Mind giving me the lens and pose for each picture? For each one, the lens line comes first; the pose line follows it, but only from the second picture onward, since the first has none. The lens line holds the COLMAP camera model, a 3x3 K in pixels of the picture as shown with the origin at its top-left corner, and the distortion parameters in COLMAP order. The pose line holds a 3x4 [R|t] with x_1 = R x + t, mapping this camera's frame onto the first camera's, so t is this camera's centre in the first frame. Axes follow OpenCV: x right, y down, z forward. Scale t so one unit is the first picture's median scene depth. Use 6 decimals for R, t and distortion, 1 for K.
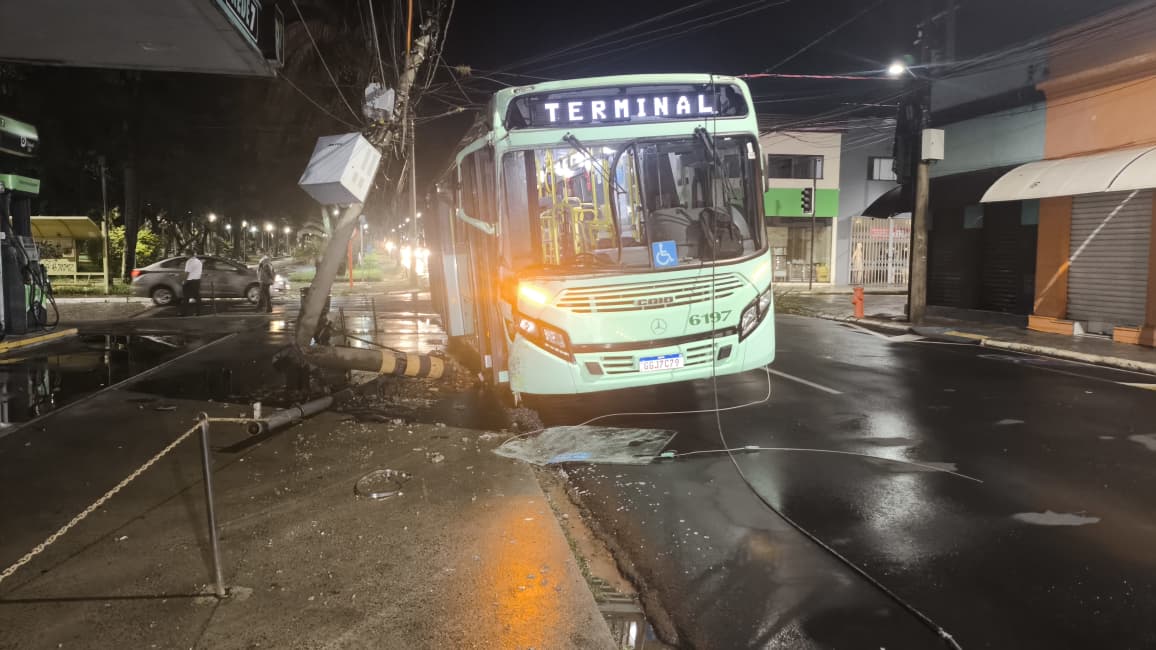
lens RADIAL K [[846.8, 0, 582.8], [0, 846.8, 336.9], [0, 0, 1]] dist [0.083911, -0.109207]
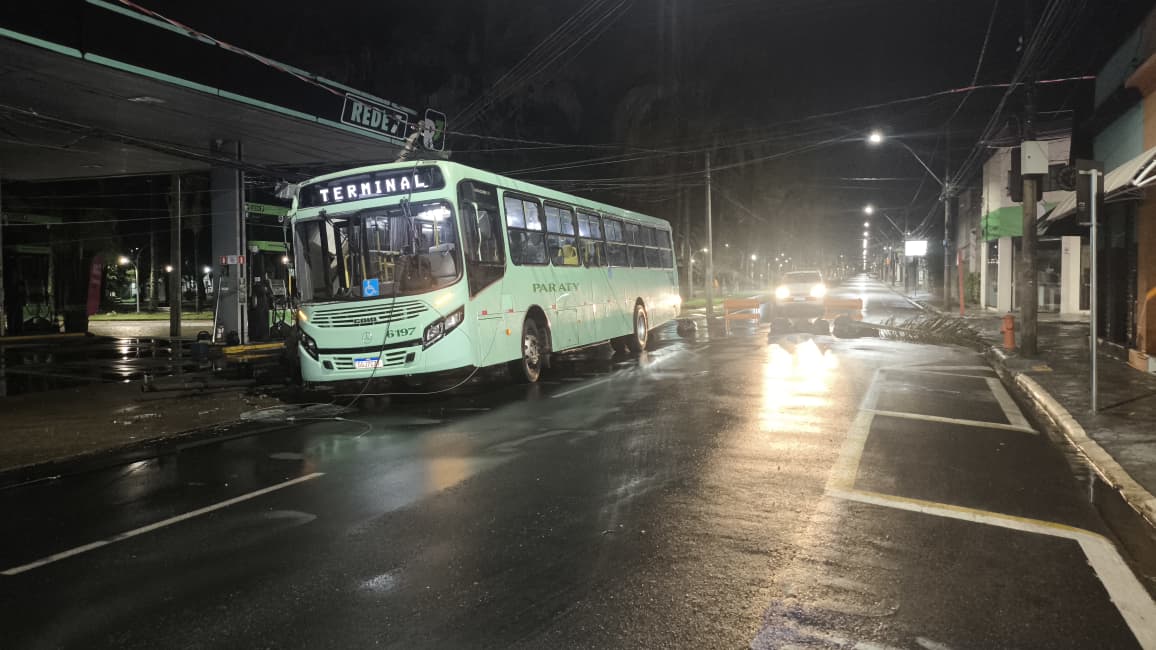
lens RADIAL K [[851.4, 0, 568.6], [0, 851.4, 324.6], [0, 0, 1]] dist [0.079535, -0.113055]
pose [[0.842873, 0.013486, -0.537944, 1.134903], [-0.041223, 0.998366, -0.039563, 0.008545], [0.536531, 0.055522, 0.842052, -0.040454]]
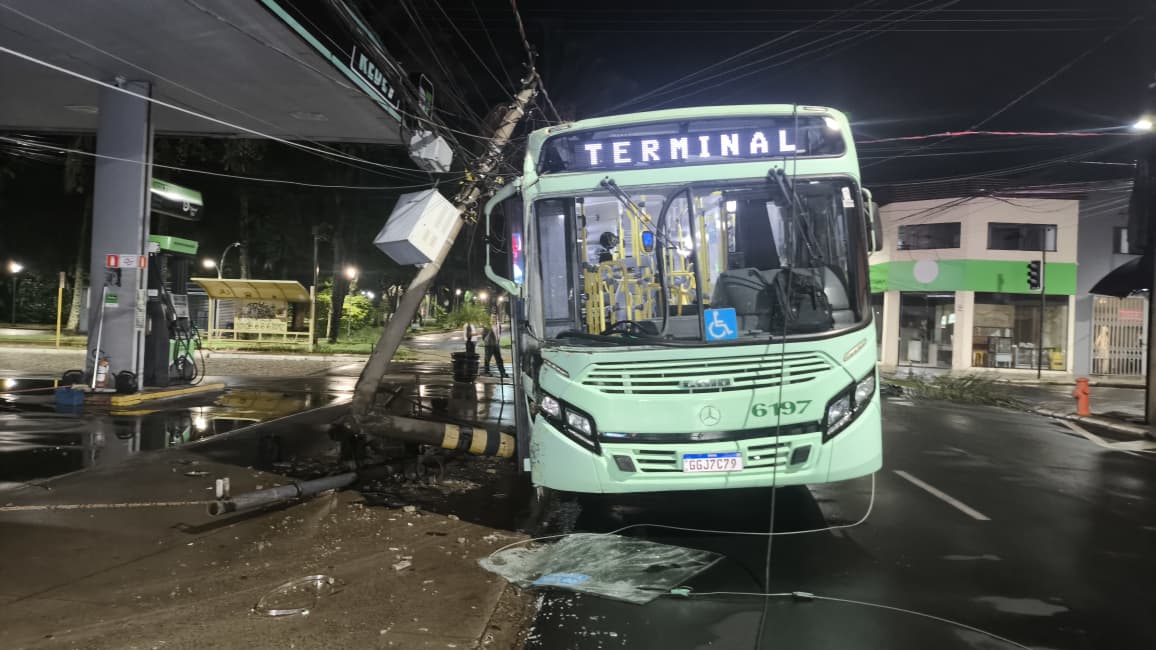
lens RADIAL K [[851.4, 0, 568.6], [0, 851.4, 324.6], [0, 0, 1]] dist [0.079535, -0.113055]
pose [[0.965262, 0.029711, -0.259590, 0.162390], [-0.055302, 0.994237, -0.091842, -0.015980], [0.255365, 0.103008, 0.961342, 0.192572]]
